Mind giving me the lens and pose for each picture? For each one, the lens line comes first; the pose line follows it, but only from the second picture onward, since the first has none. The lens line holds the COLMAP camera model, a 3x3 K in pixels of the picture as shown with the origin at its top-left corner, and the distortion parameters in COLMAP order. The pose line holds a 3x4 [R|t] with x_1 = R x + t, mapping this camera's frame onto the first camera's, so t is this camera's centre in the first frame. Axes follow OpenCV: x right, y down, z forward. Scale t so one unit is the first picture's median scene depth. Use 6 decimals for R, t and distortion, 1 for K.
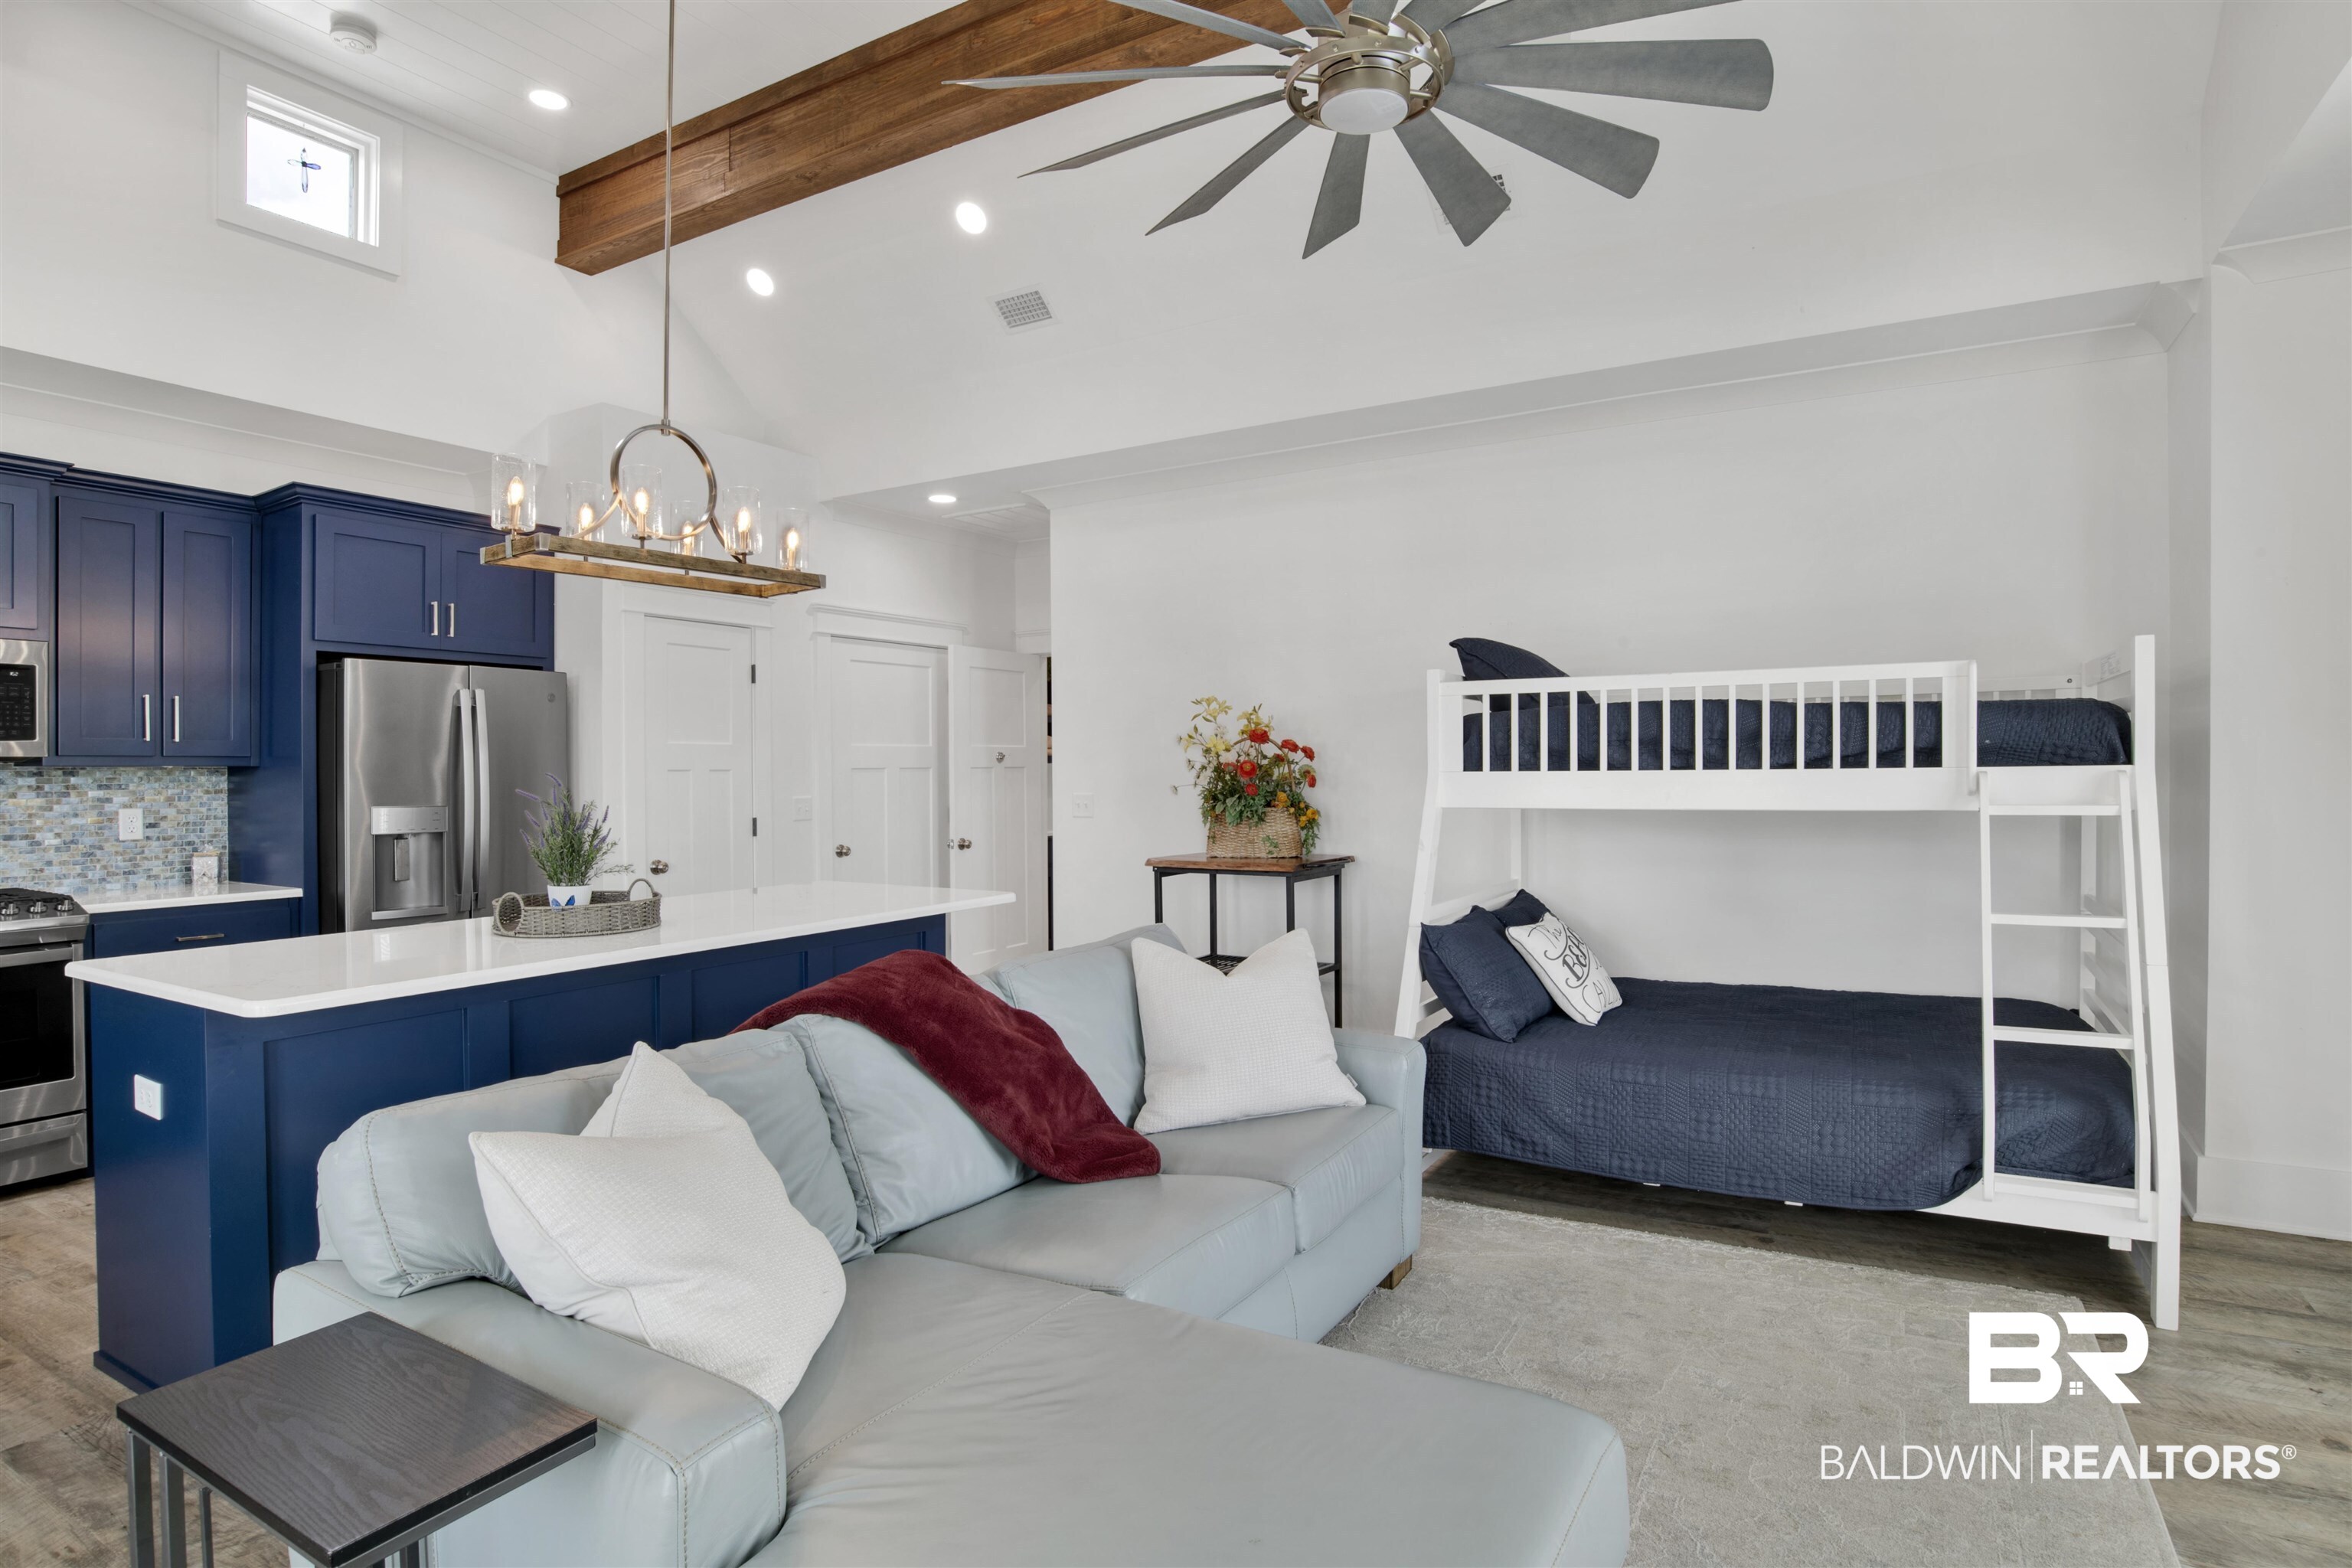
lens RADIAL K [[1231.3, 0, 1180.2], [0, 1231.3, 774.3], [0, 0, 1]] dist [-0.078275, 0.030176]
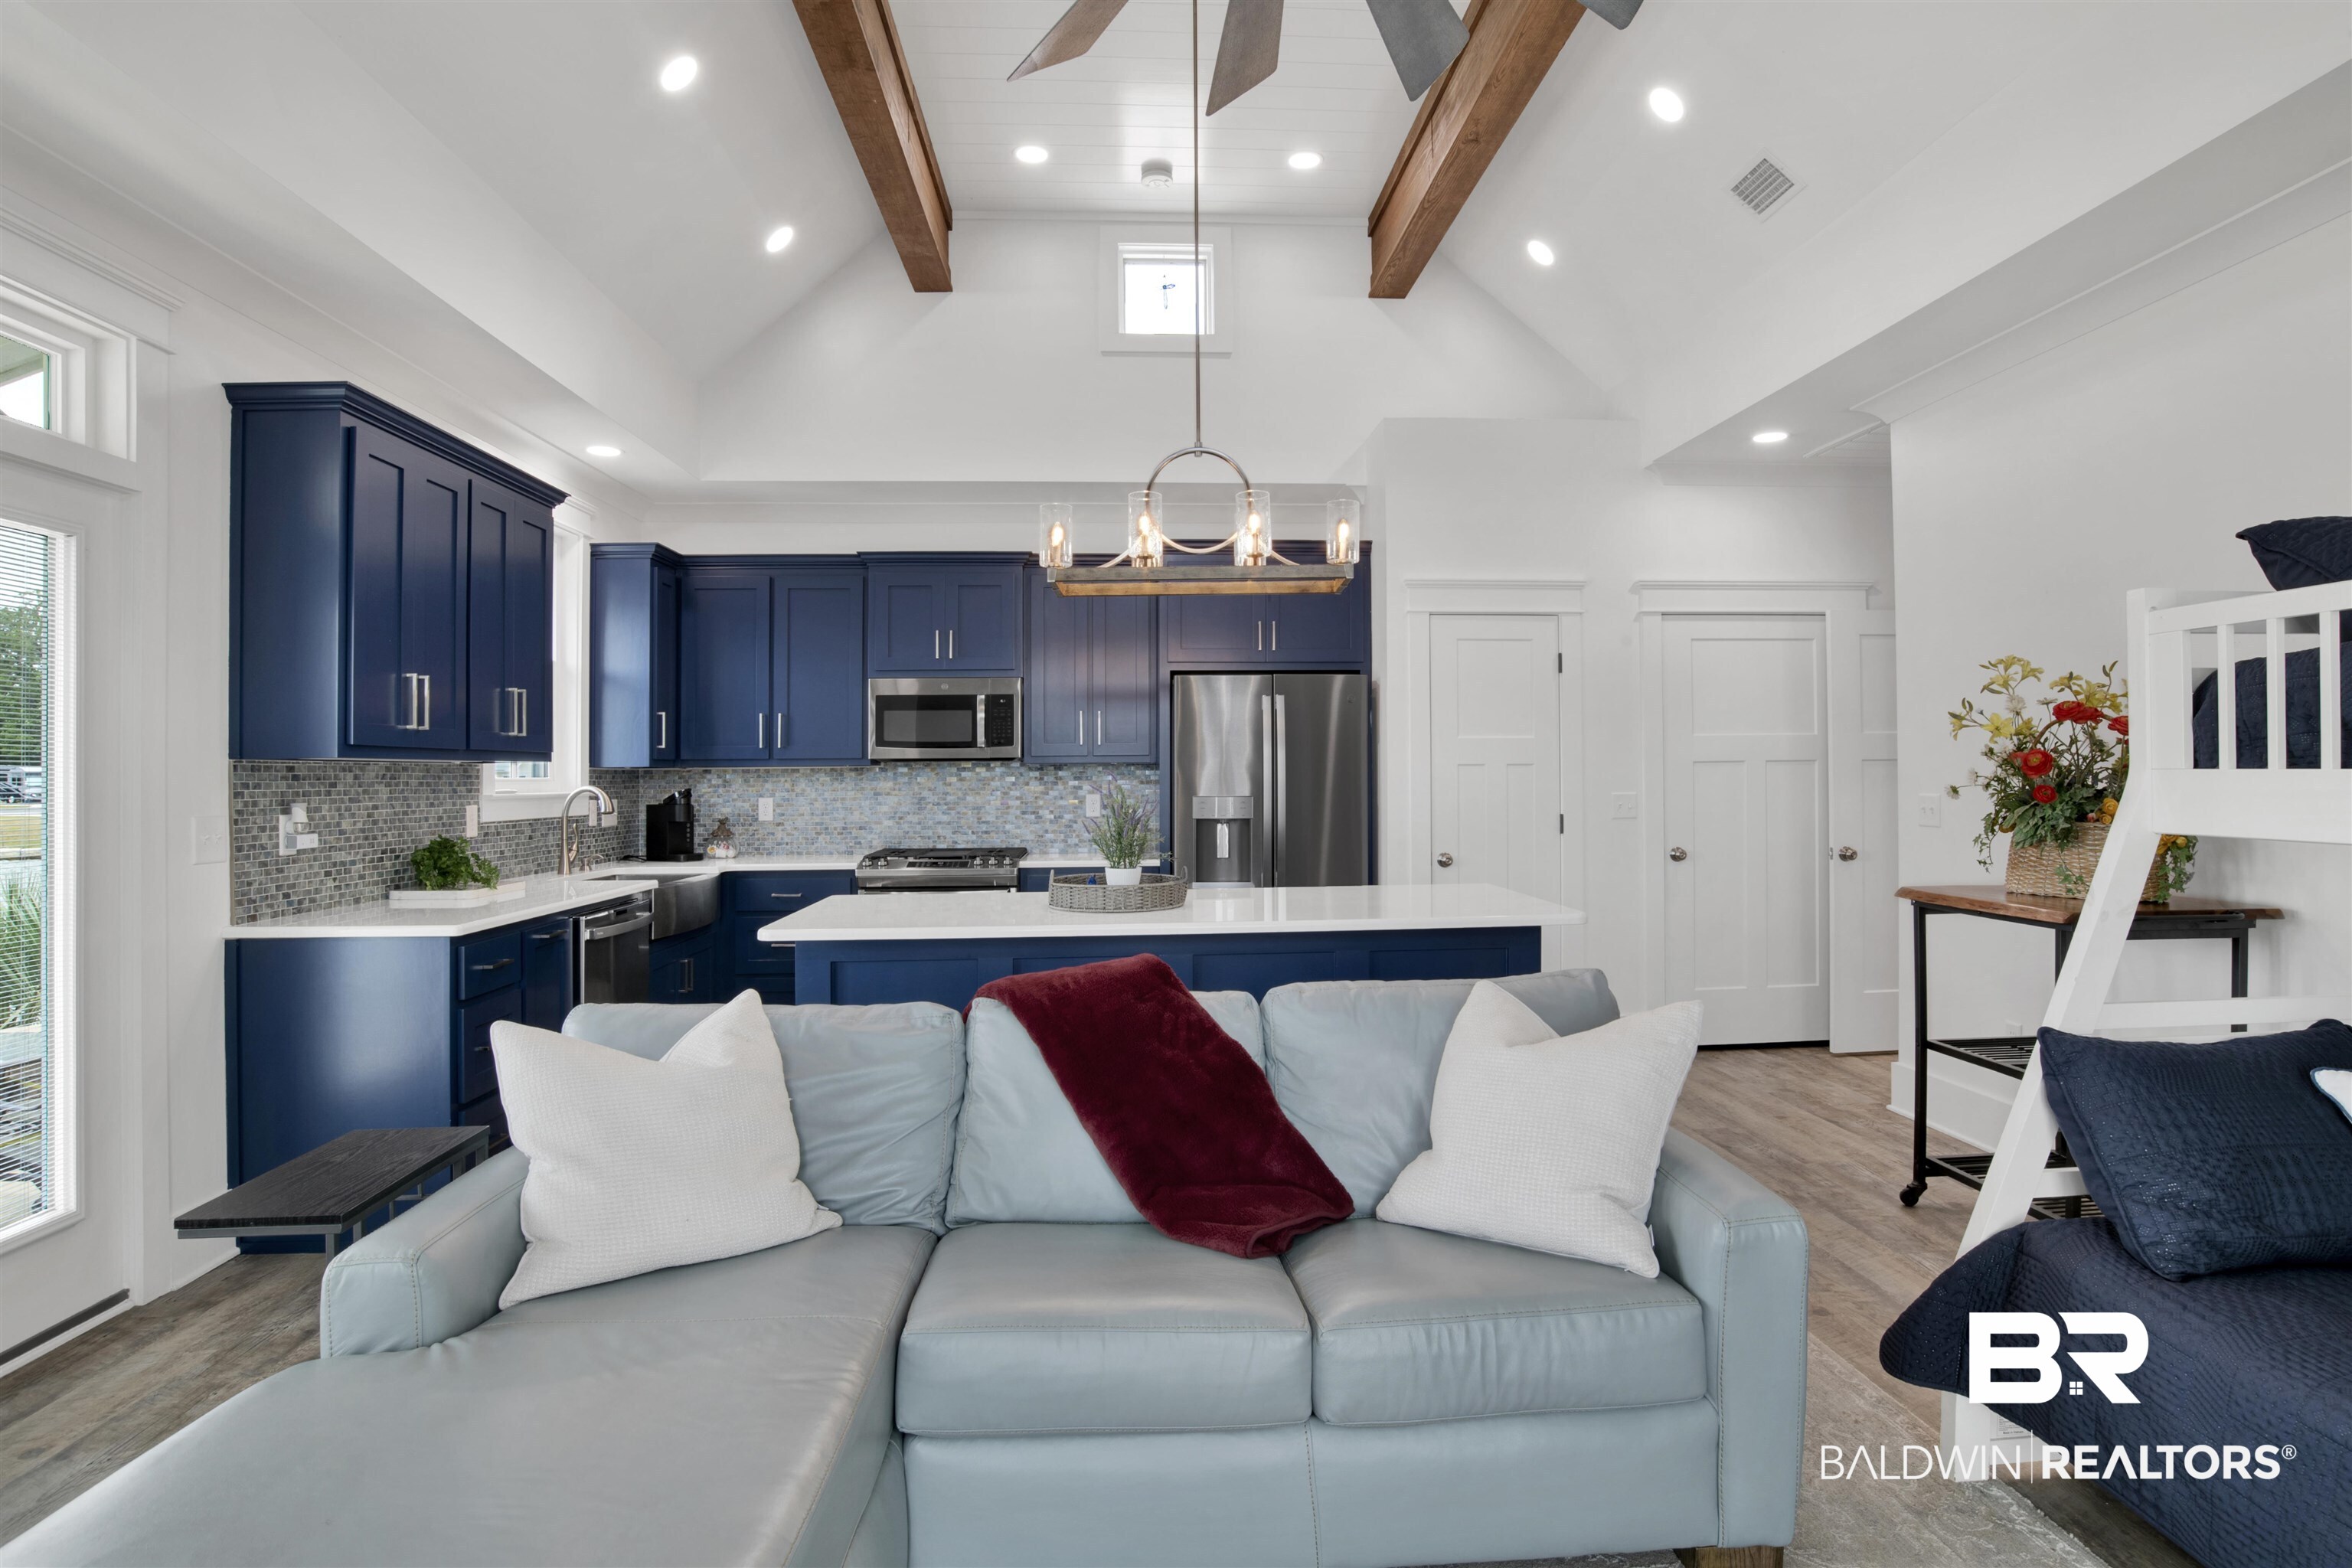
lens RADIAL K [[1231.3, 0, 1180.2], [0, 1231.3, 774.3], [0, 0, 1]] dist [-0.078275, 0.030176]
pose [[0.561118, 0.004585, -0.827723, 0.418996], [0.002885, 0.999968, 0.007495, -0.005312], [0.827731, -0.006594, 0.561087, 0.332282]]
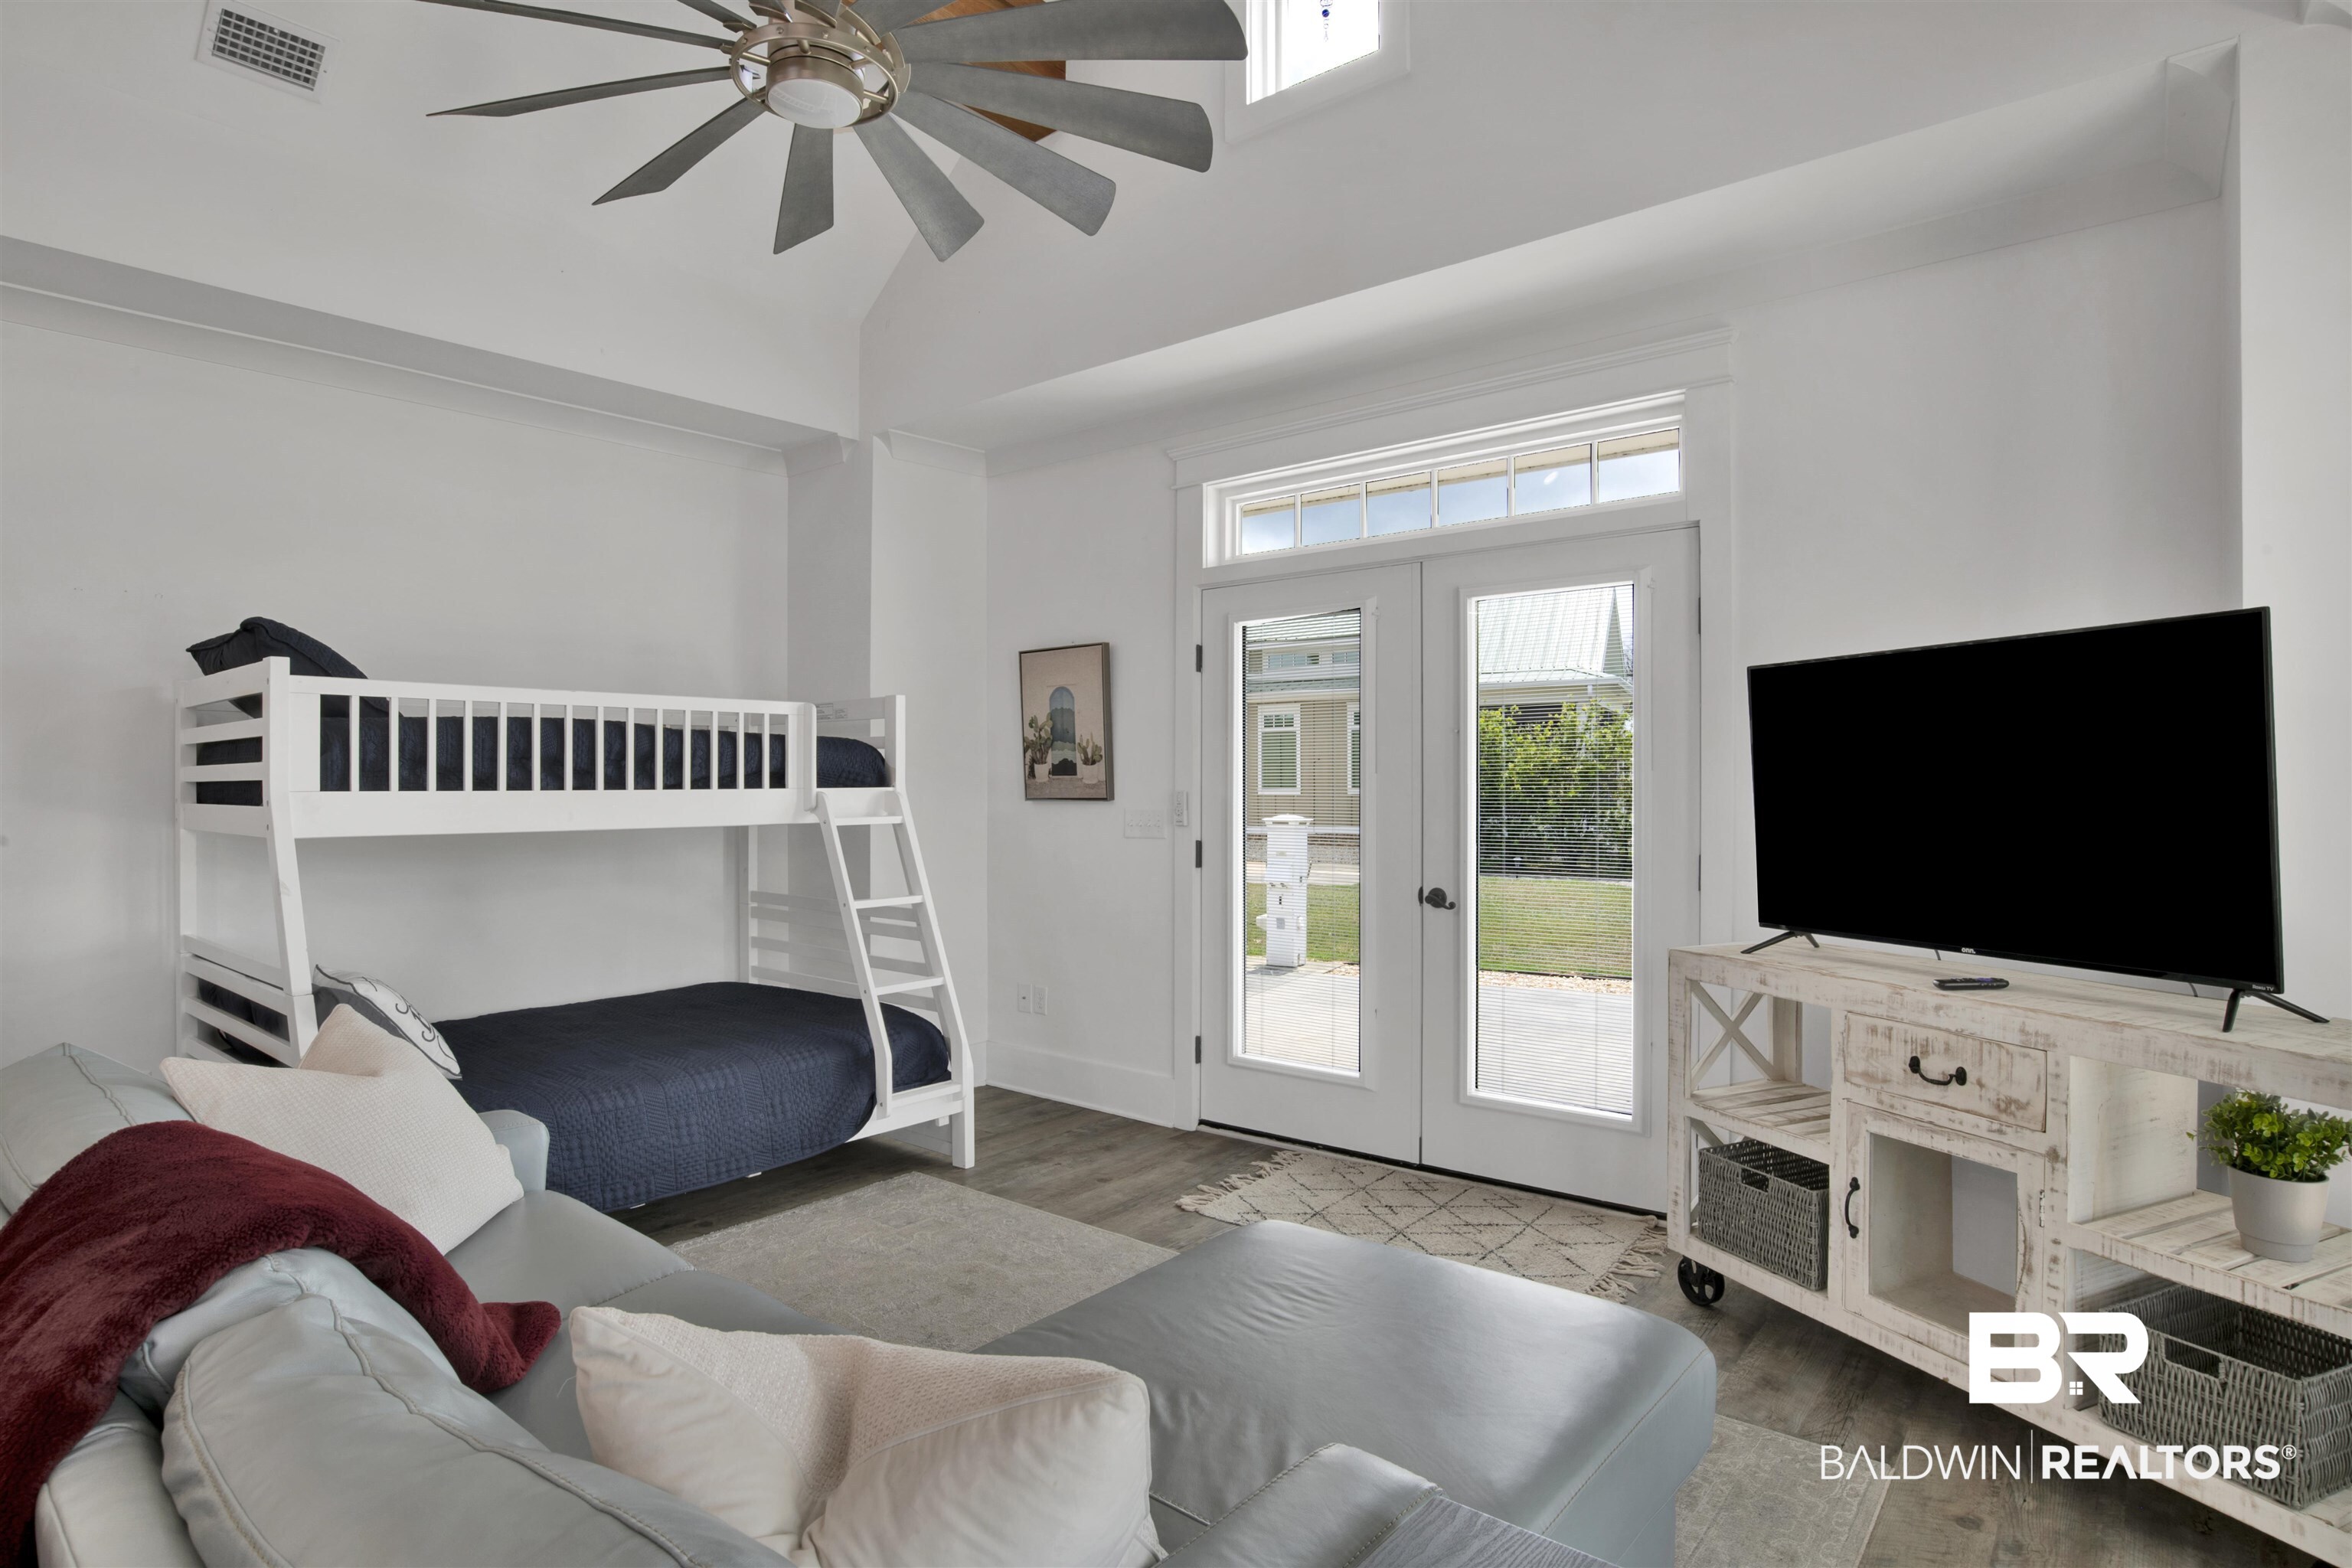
lens RADIAL K [[1237.2, 0, 1176.0], [0, 1237.2, 784.0], [0, 0, 1]] dist [-0.058073, 0.021468]
pose [[0.159381, 0.008751, 0.987178, -0.450290], [0.005033, 0.999941, -0.009677, 0.003468], [-0.987204, 0.006510, 0.159327, 0.339952]]
